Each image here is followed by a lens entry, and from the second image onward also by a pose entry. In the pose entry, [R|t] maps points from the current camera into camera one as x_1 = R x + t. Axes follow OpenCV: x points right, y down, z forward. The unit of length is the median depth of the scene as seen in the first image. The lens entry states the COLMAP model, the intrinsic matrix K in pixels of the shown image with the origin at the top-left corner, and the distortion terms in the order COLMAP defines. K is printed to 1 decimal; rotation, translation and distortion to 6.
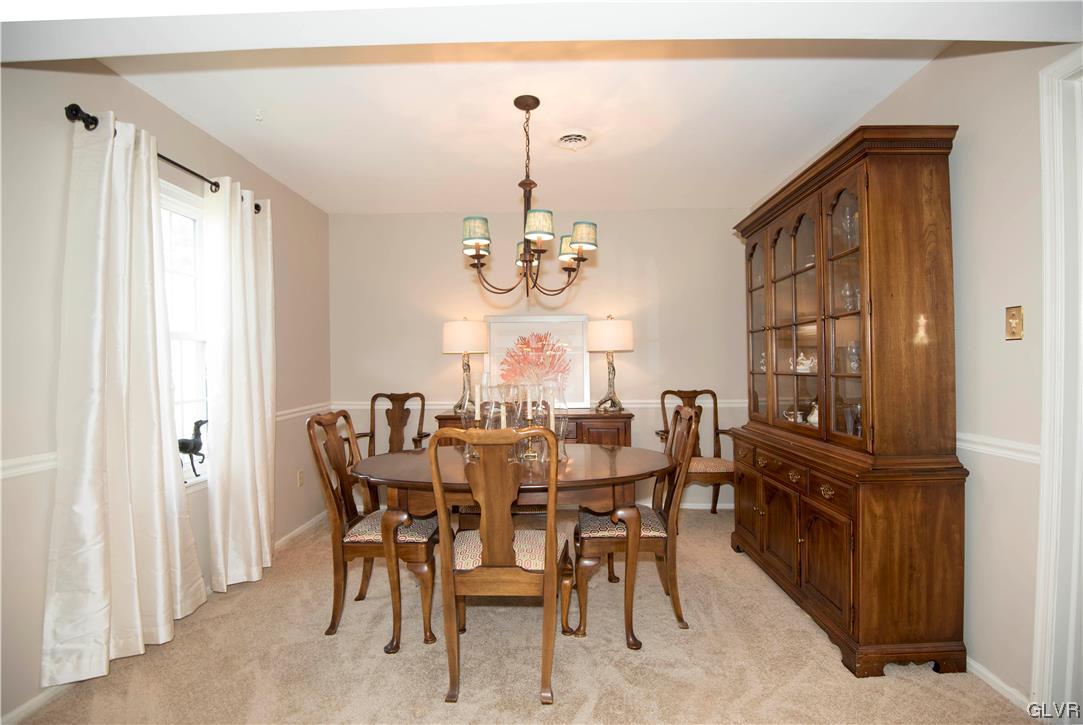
lens RADIAL K [[495.3, 0, 550.8], [0, 495.3, 358.6], [0, 0, 1]] dist [-0.016436, -0.000181]
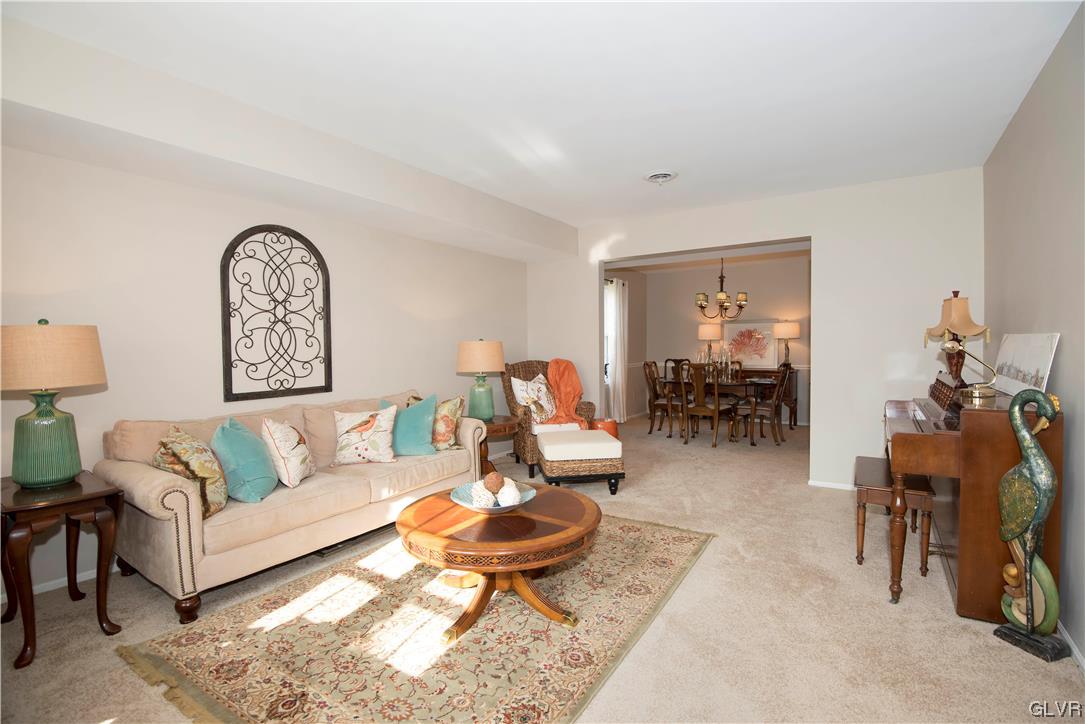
lens RADIAL K [[496.2, 0, 551.8], [0, 496.2, 358.1], [0, 0, 1]] dist [-0.016436, -0.000181]
pose [[0.838353, 0.026219, -0.544497, 0.542146], [-0.000973, 0.998913, 0.046601, -0.037757], [0.545127, -0.038539, 0.837467, -1.455309]]
